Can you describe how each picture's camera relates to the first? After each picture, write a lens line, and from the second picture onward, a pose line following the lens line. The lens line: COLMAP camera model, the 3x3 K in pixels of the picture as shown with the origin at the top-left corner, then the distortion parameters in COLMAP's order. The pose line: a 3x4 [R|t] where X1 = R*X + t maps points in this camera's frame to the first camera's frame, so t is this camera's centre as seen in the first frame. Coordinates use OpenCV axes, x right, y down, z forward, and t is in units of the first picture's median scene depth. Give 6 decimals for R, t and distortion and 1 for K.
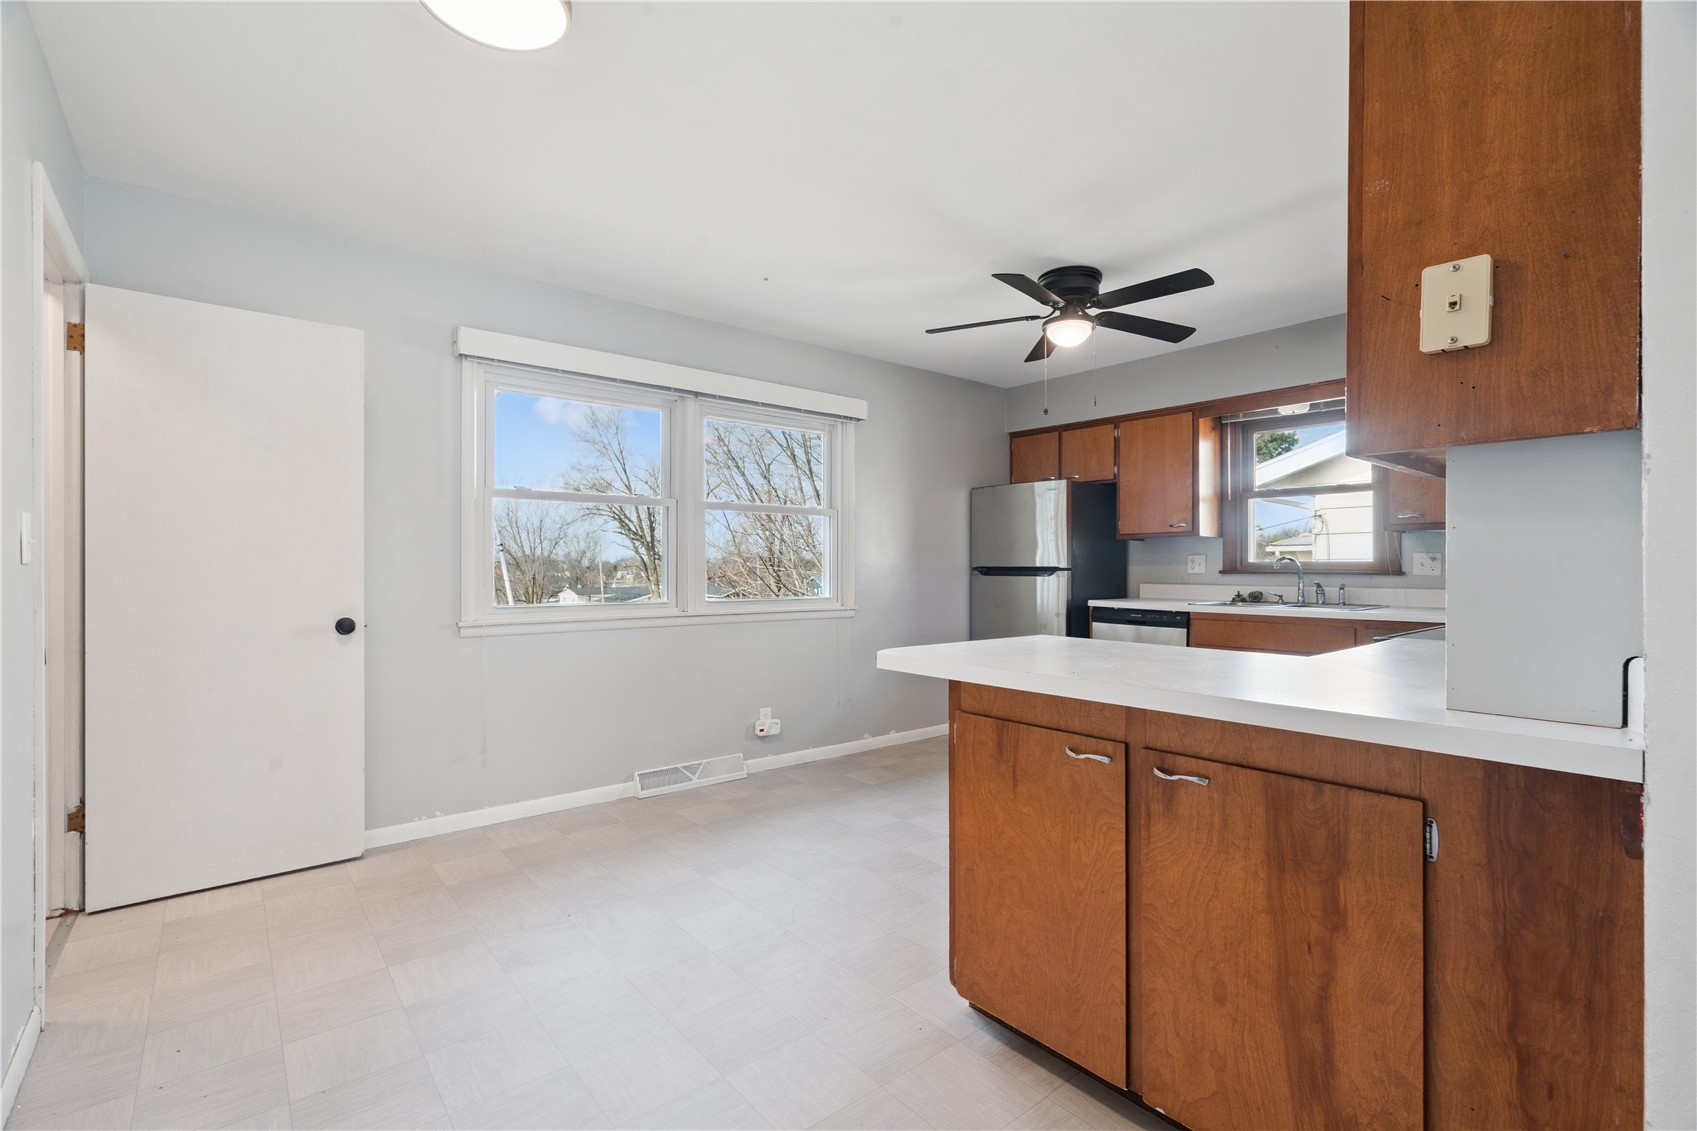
lens RADIAL K [[771.4, 0, 845.9], [0, 771.4, 568.5], [0, 0, 1]] dist [-0.007276, 0.000813]
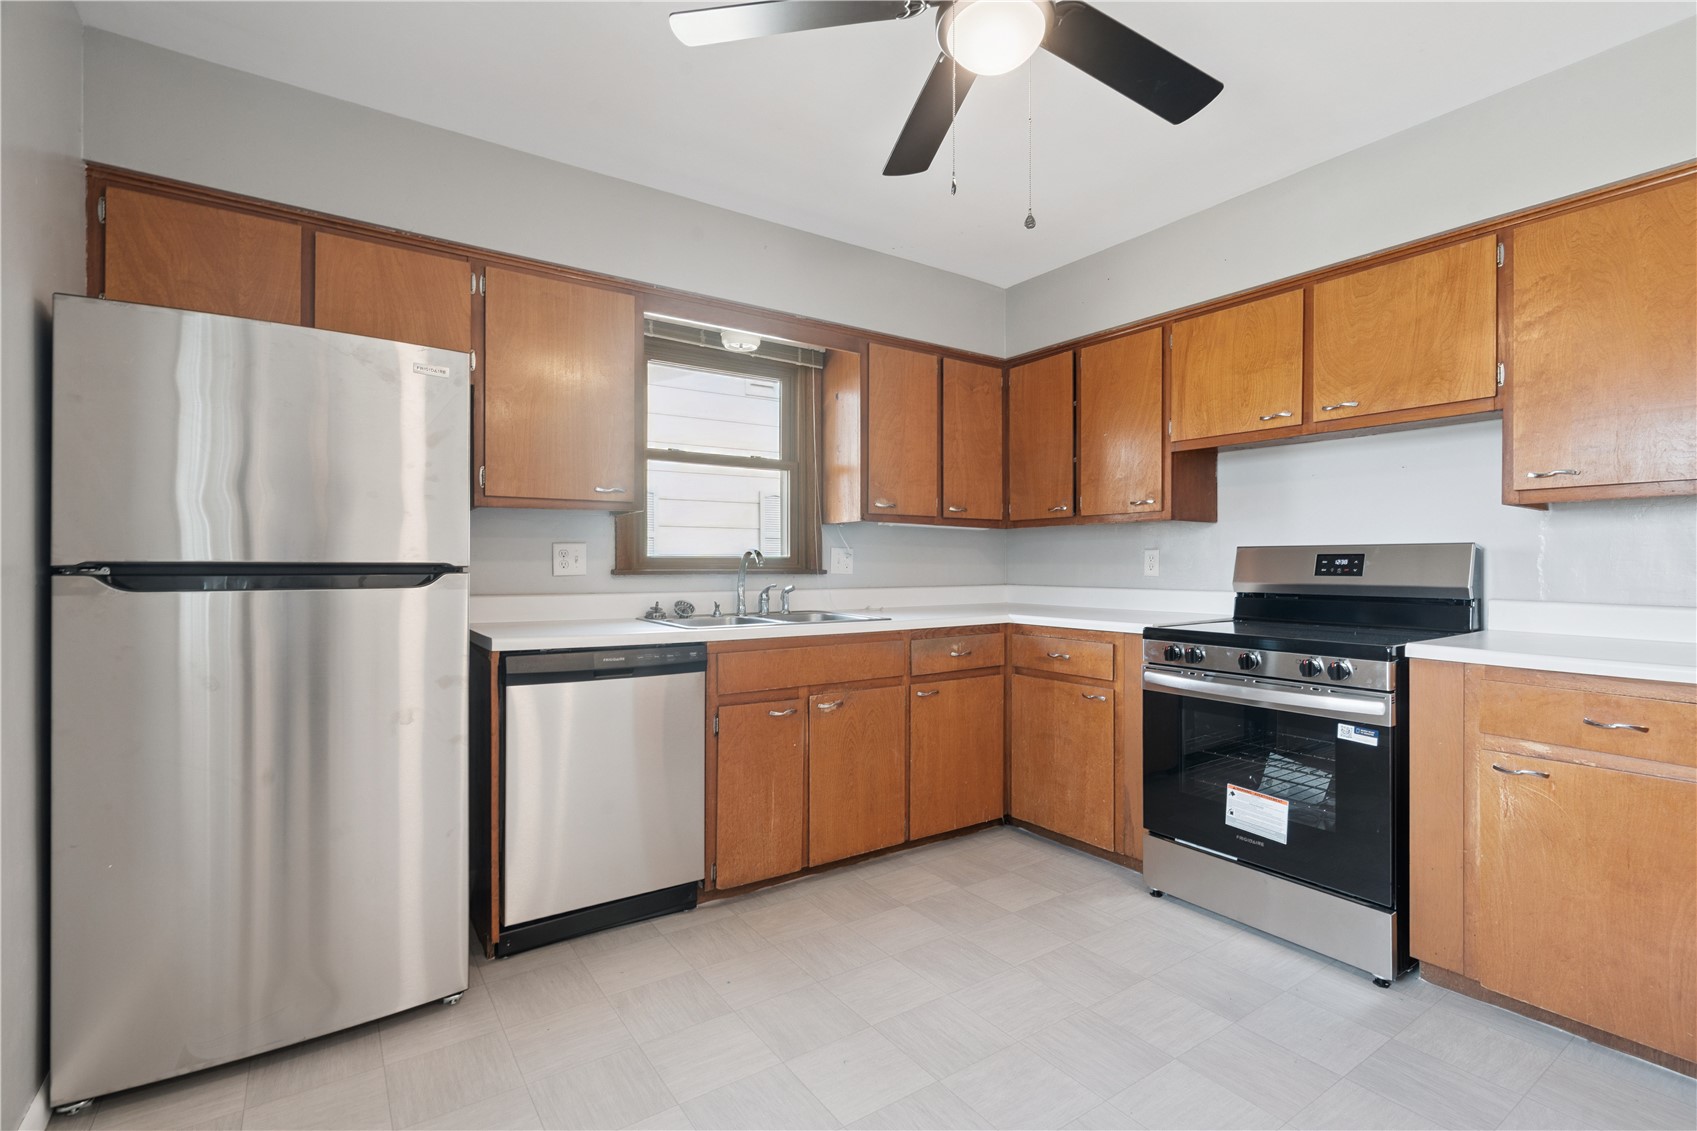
lens RADIAL K [[771.4, 0, 865.6], [0, 771.4, 570.7], [0, 0, 1]] dist [-0.007276, 0.000813]
pose [[0.075039, -0.009543, 0.997135, -0.172620], [0.001237, 0.999954, 0.009477, -0.003125], [-0.997180, 0.000522, 0.075047, 1.136498]]
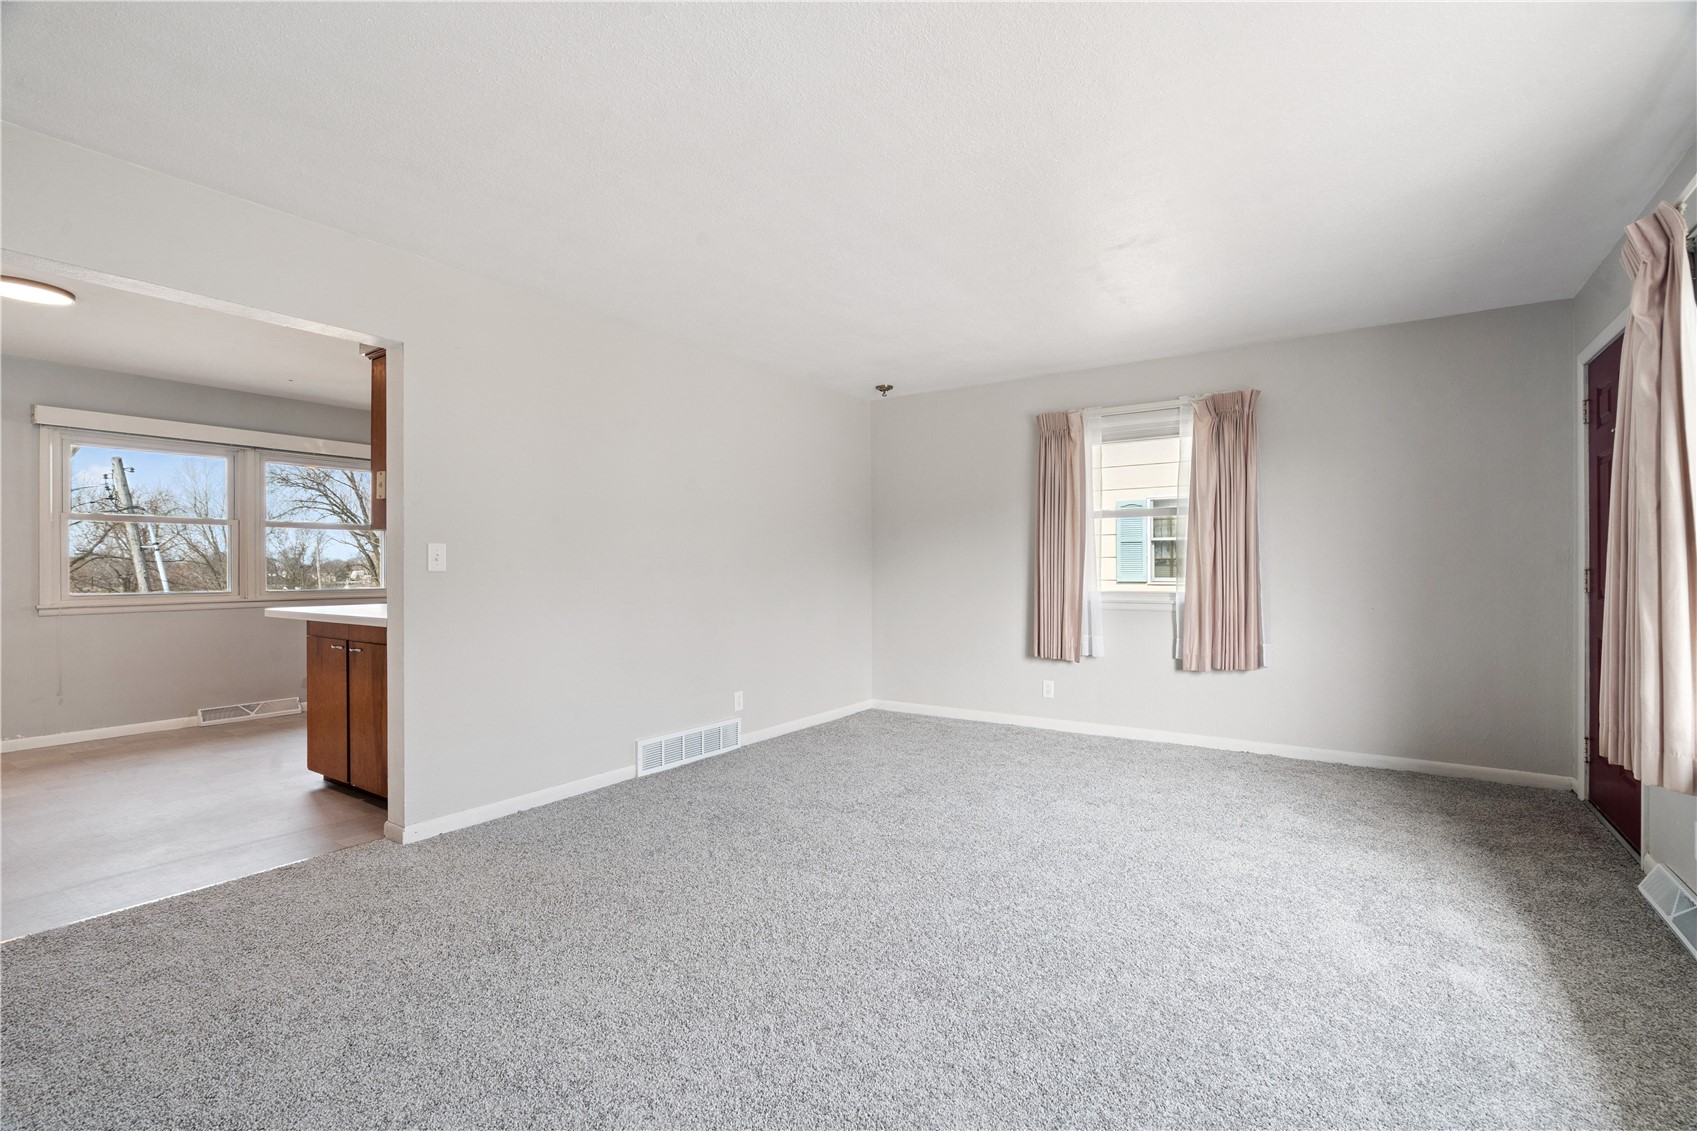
lens RADIAL K [[771.4, 0, 883.1], [0, 771.4, 563.0], [0, 0, 1]] dist [-0.007276, 0.000813]
pose [[0.951570, -0.002556, 0.307422, 0.638333], [0.003864, 0.999986, -0.003647, -0.000056], [-0.307408, 0.004659, 0.951566, -0.965052]]
